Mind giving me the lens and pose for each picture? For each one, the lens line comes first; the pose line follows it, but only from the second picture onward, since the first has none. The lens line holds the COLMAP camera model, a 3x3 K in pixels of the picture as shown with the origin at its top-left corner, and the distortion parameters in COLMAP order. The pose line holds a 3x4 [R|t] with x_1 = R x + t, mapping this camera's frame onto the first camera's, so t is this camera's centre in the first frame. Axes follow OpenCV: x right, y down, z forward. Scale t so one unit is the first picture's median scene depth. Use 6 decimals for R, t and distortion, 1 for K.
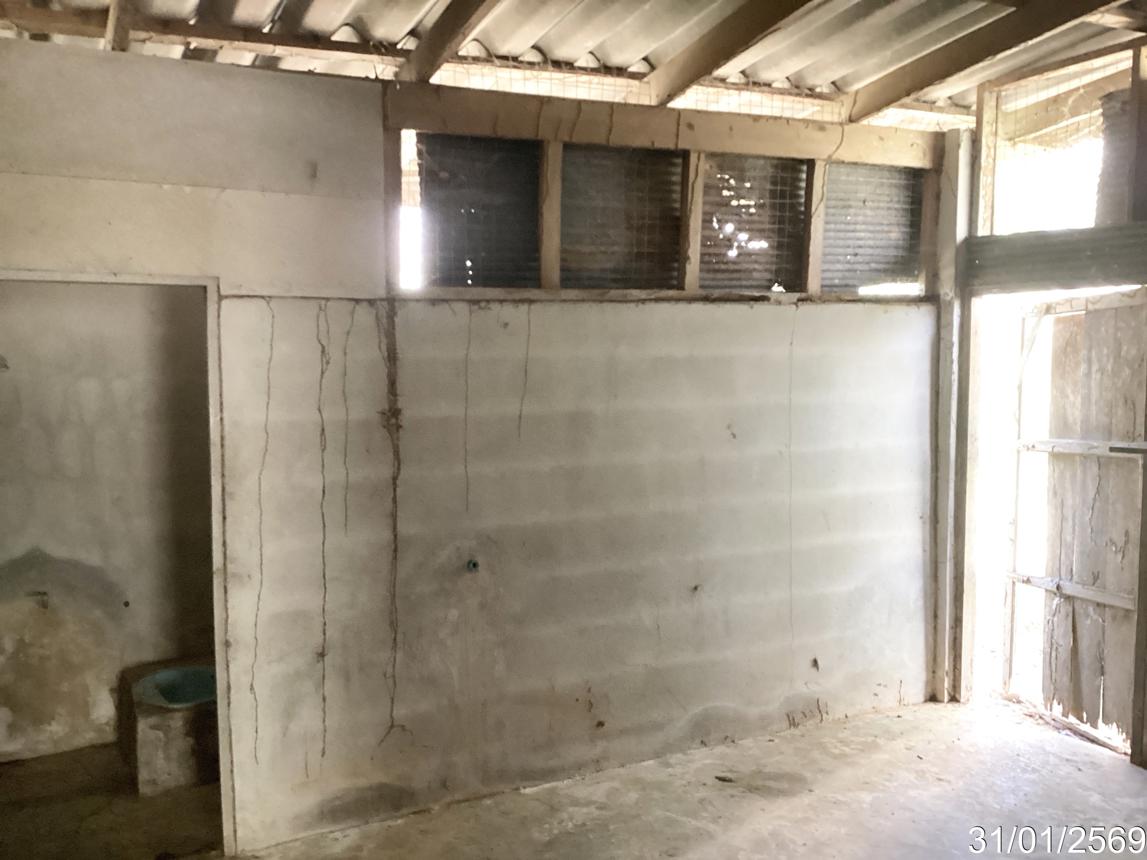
lens RADIAL K [[1059.7, 0, 573.5], [0, 1059.7, 430.0], [0, 0, 1]] dist [0.054771, -0.121389]
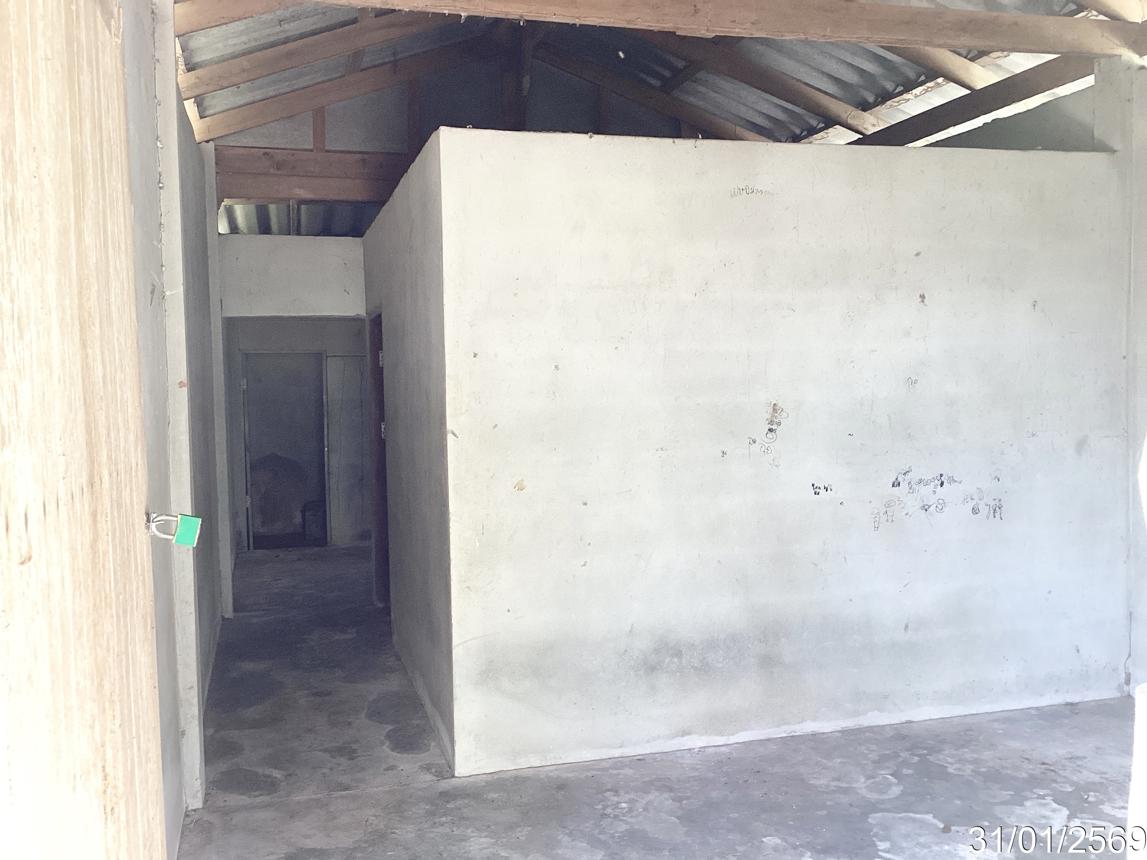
lens RADIAL K [[1059.7, 0, 573.5], [0, 1059.7, 430.0], [0, 0, 1]] dist [0.054771, -0.121389]
pose [[0.976861, -0.002563, -0.213860, 0.749447], [-0.002802, 0.999689, -0.024777, 0.116428], [0.213857, 0.024802, 0.976550, -1.347729]]
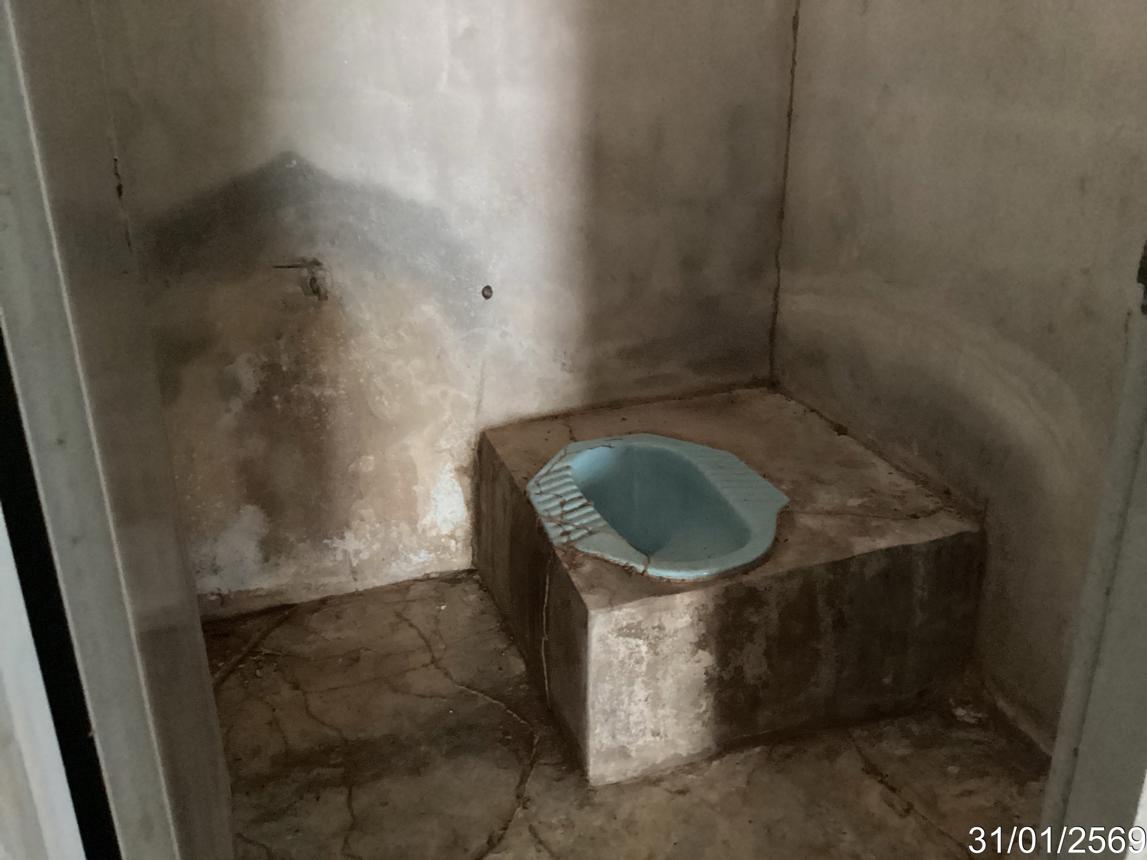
lens RADIAL K [[1059.7, 0, 573.5], [0, 1059.7, 430.0], [0, 0, 1]] dist [0.054771, -0.121389]
pose [[0.984786, 0.063112, -0.161907, -0.320055], [-0.008780, 0.948597, 0.316365, 0.080399], [0.173551, -0.310130, 0.934719, 0.596305]]
